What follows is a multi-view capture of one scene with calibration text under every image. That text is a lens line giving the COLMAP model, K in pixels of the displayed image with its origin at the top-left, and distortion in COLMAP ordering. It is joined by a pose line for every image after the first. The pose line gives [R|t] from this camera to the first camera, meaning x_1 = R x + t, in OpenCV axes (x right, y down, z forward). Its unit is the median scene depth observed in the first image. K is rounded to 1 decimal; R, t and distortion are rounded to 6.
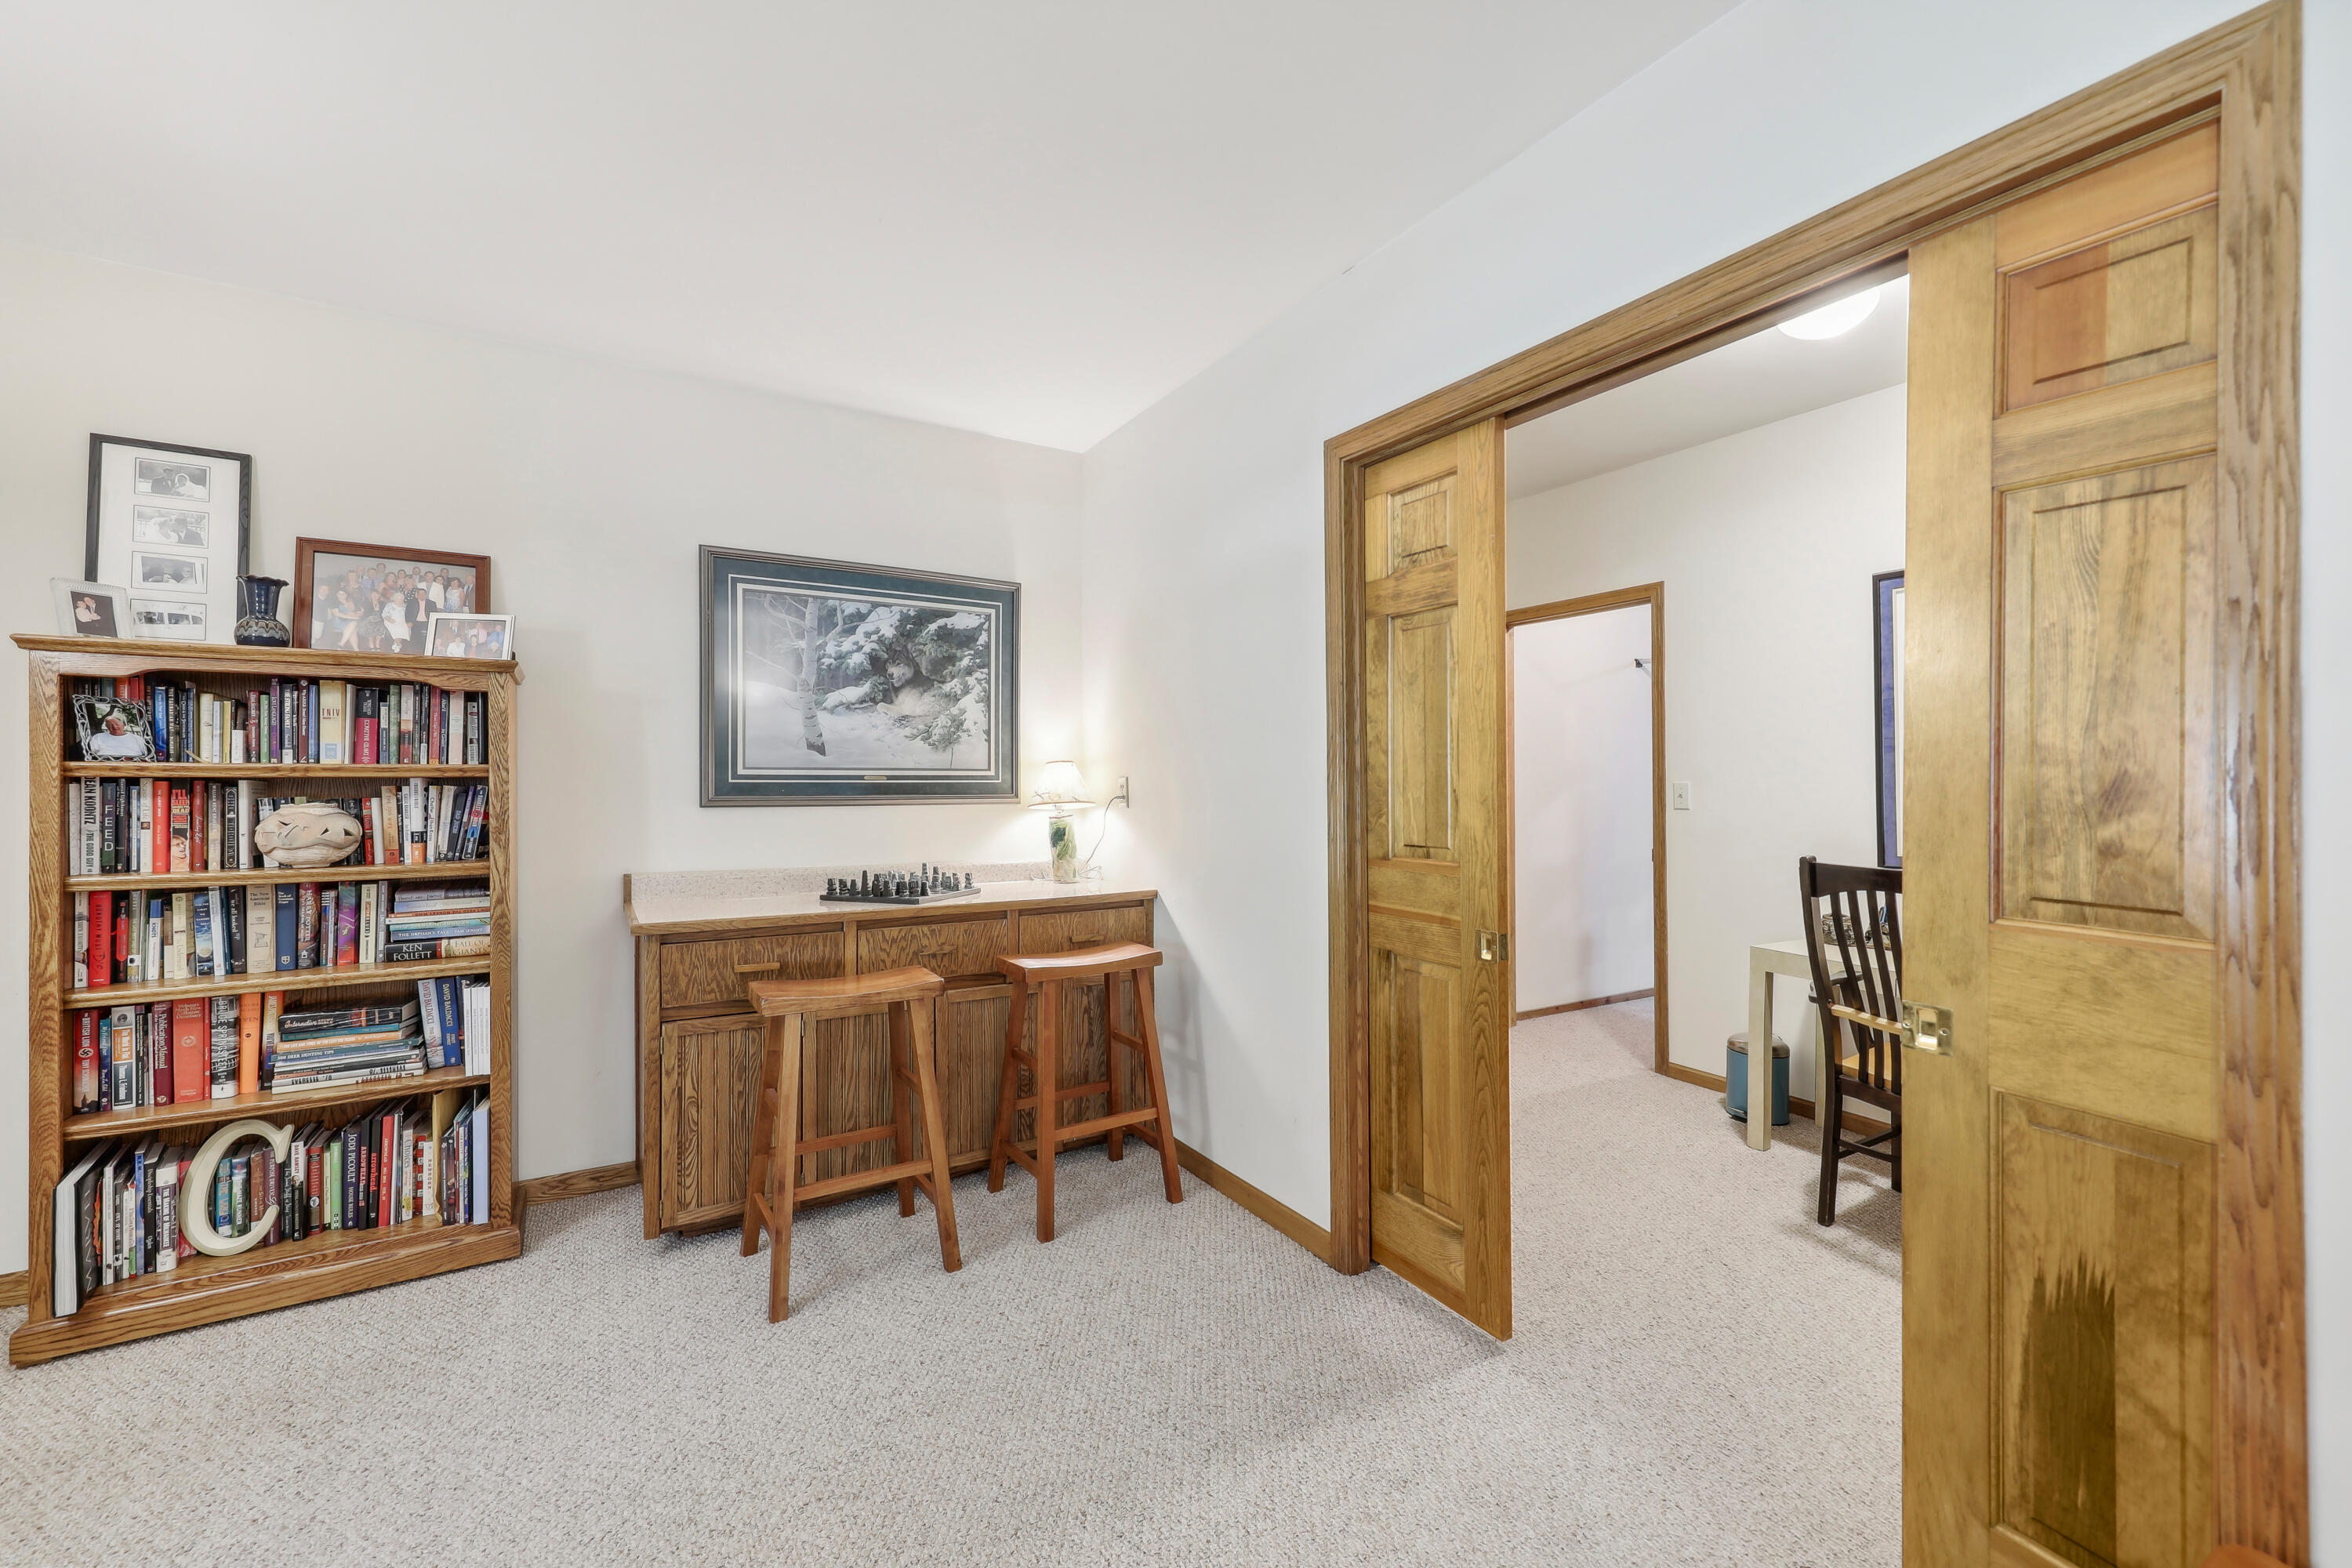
lens RADIAL K [[938.1, 0, 1162.1], [0, 938.1, 787.0], [0, 0, 1]] dist [0.000932, 0.001503]
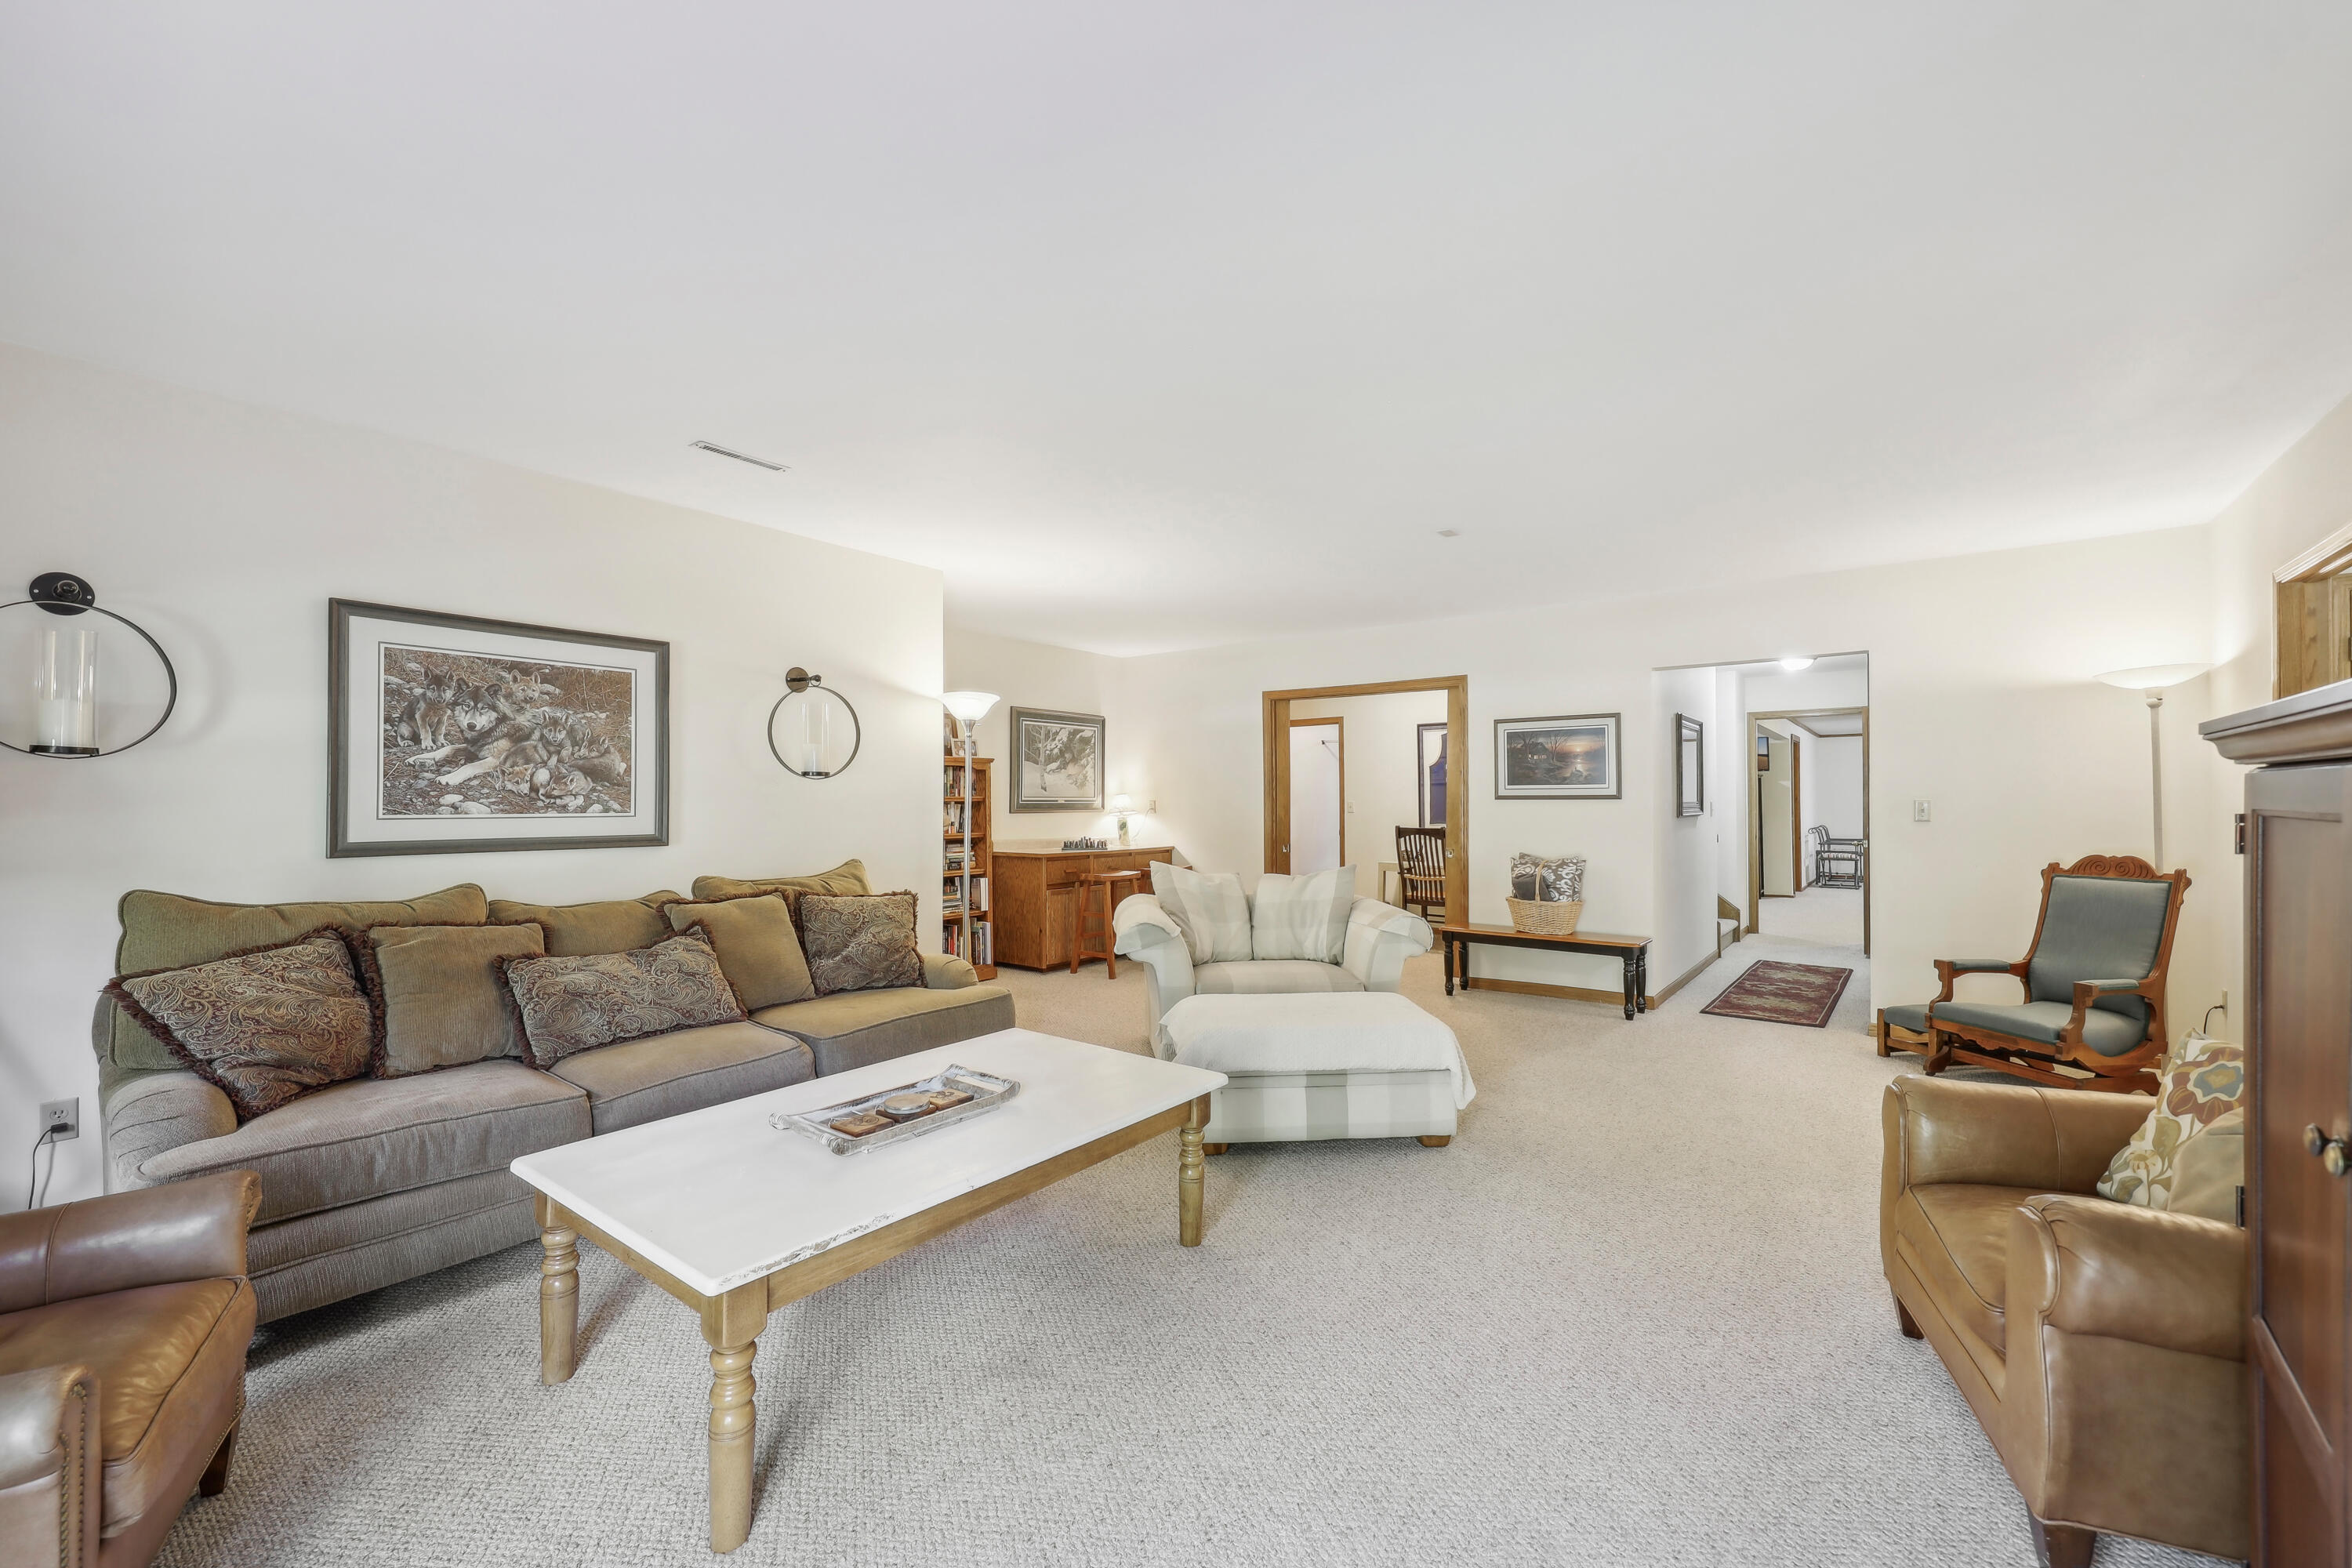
lens RADIAL K [[938.1, 0, 1181.4], [0, 938.1, 801.7], [0, 0, 1]] dist [0.000932, 0.001503]
pose [[0.930791, -0.012409, 0.365340, -1.168911], [0.018711, 0.999731, -0.013714, 0.039251], [-0.365072, 0.019601, 0.930773, -1.720925]]
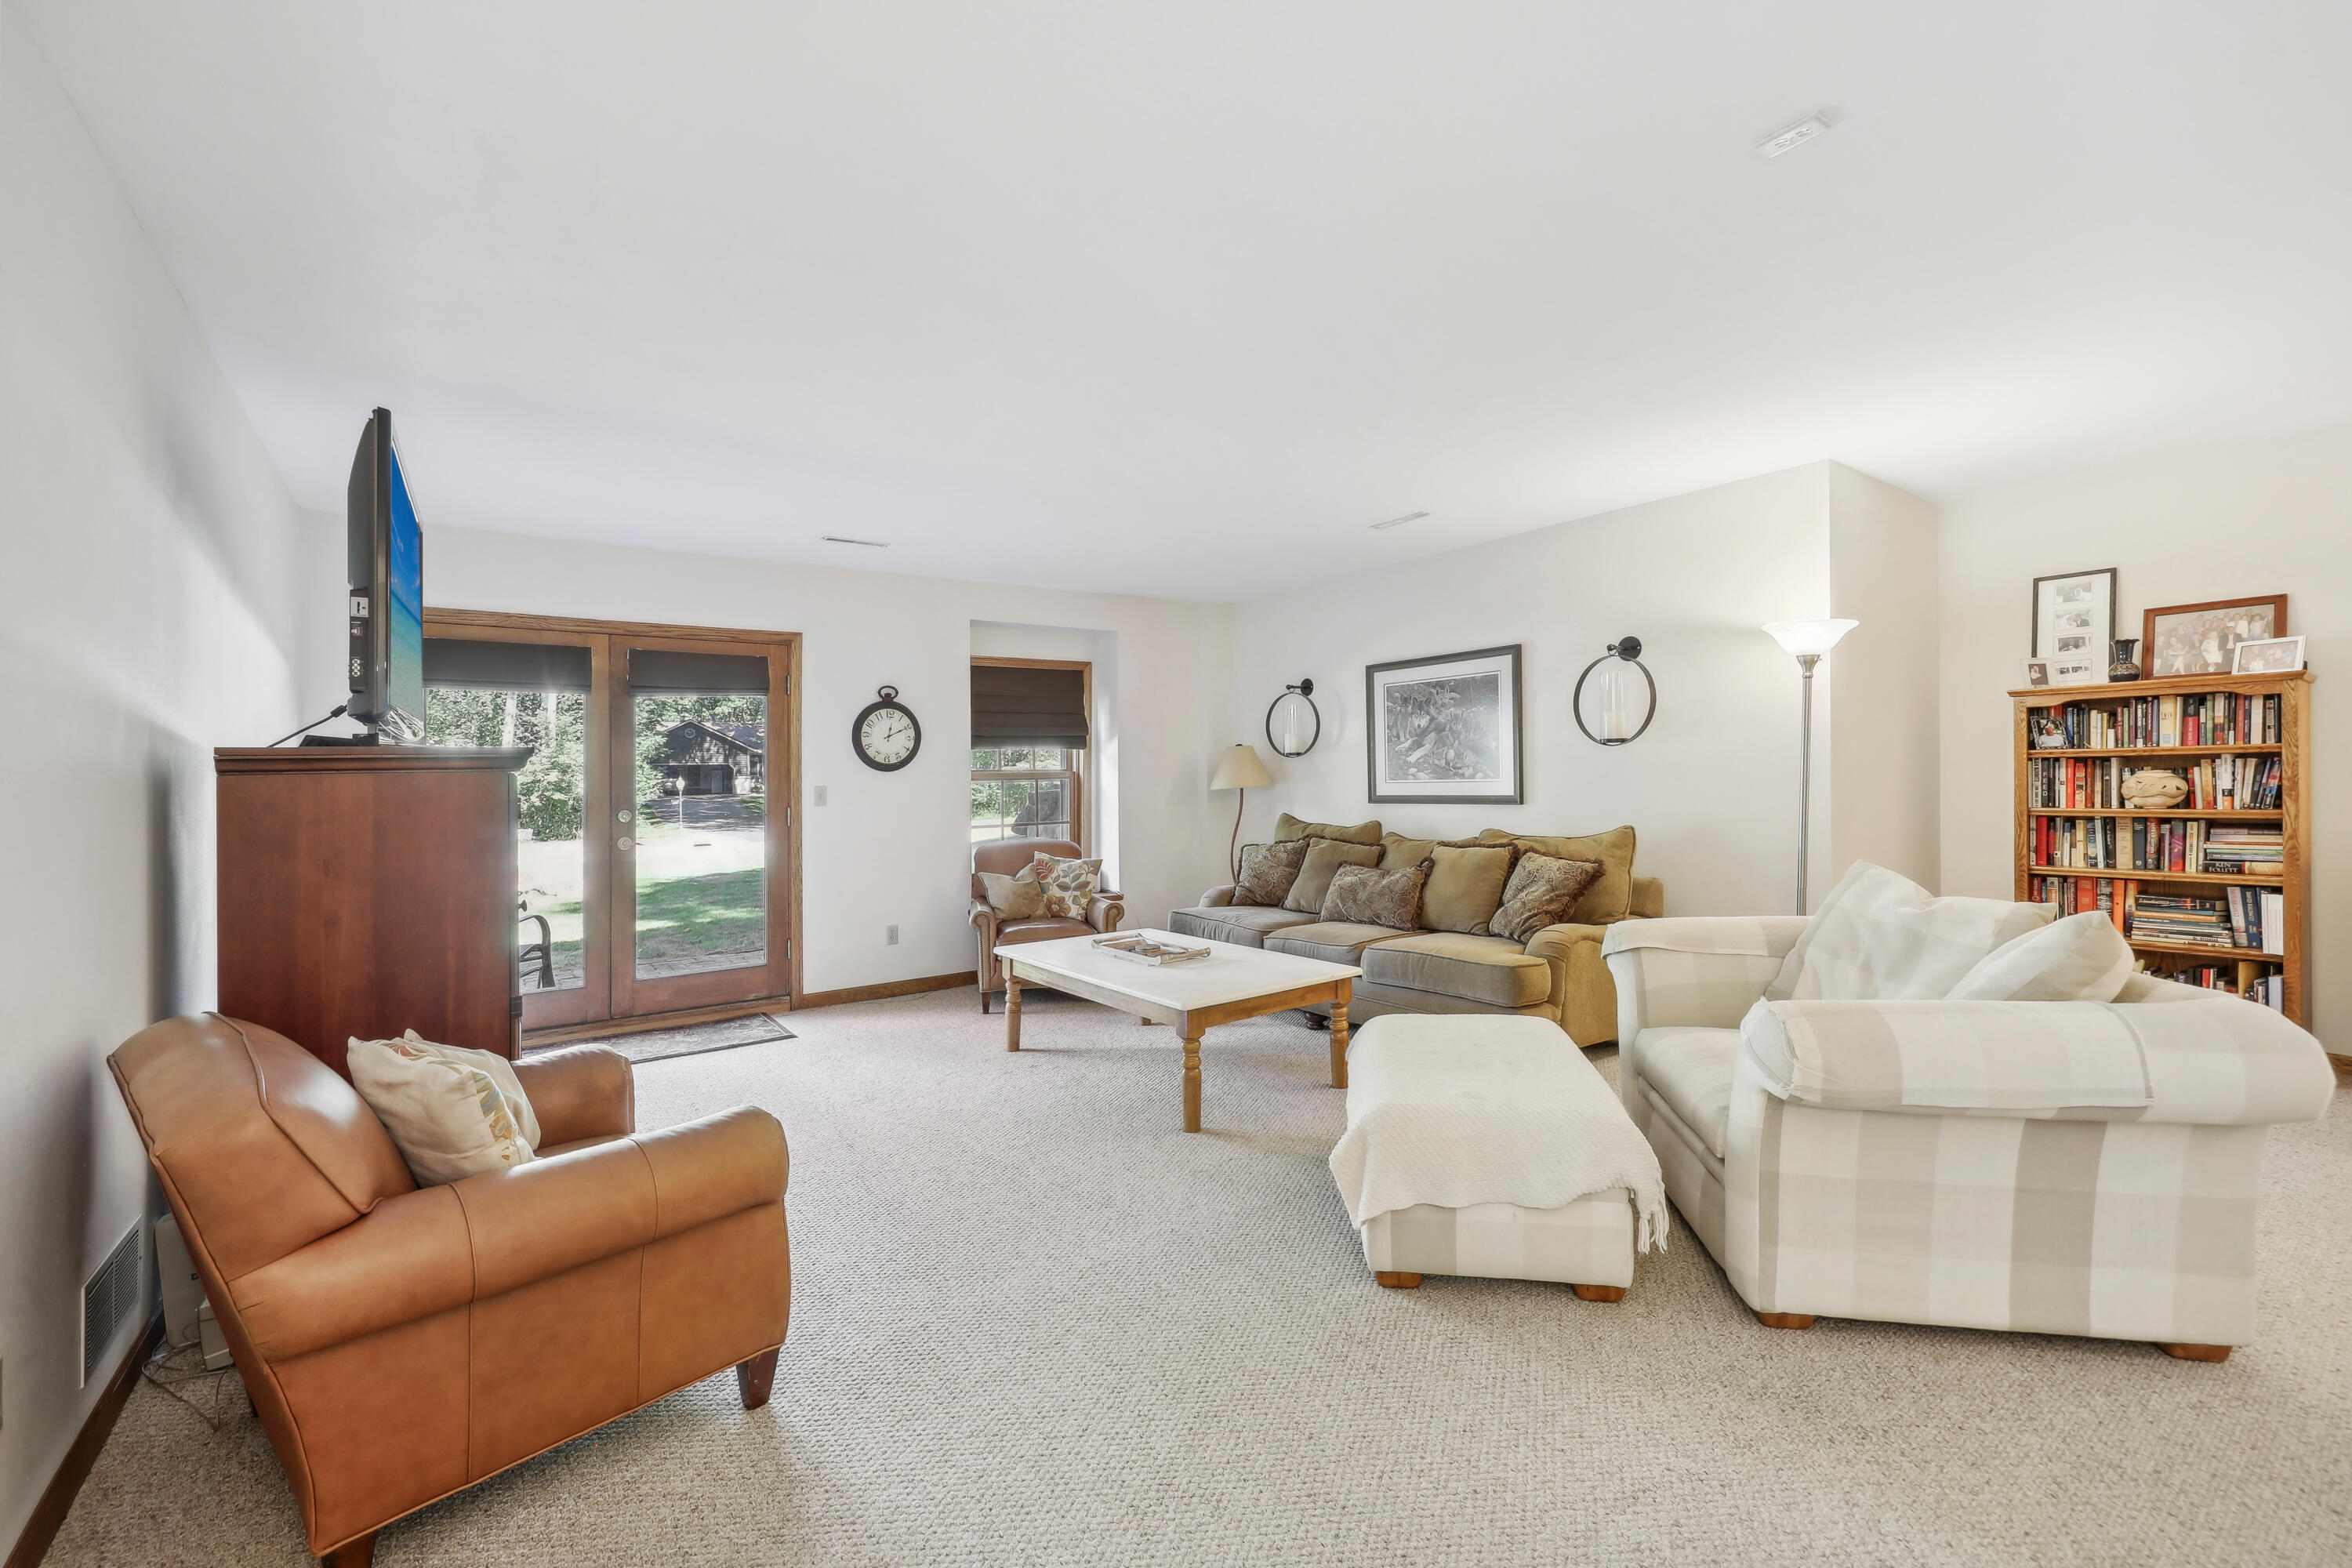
lens RADIAL K [[1003.3, 0, 1160.1], [0, 1003.3, 788.2], [0, 0, 1]] dist [0.002615, 0.000177]
pose [[0.063813, 0.009839, -0.997913, 0.725973], [0.013735, 0.999848, 0.010737, 0.004858], [0.997867, -0.014392, 0.063669, -0.831099]]
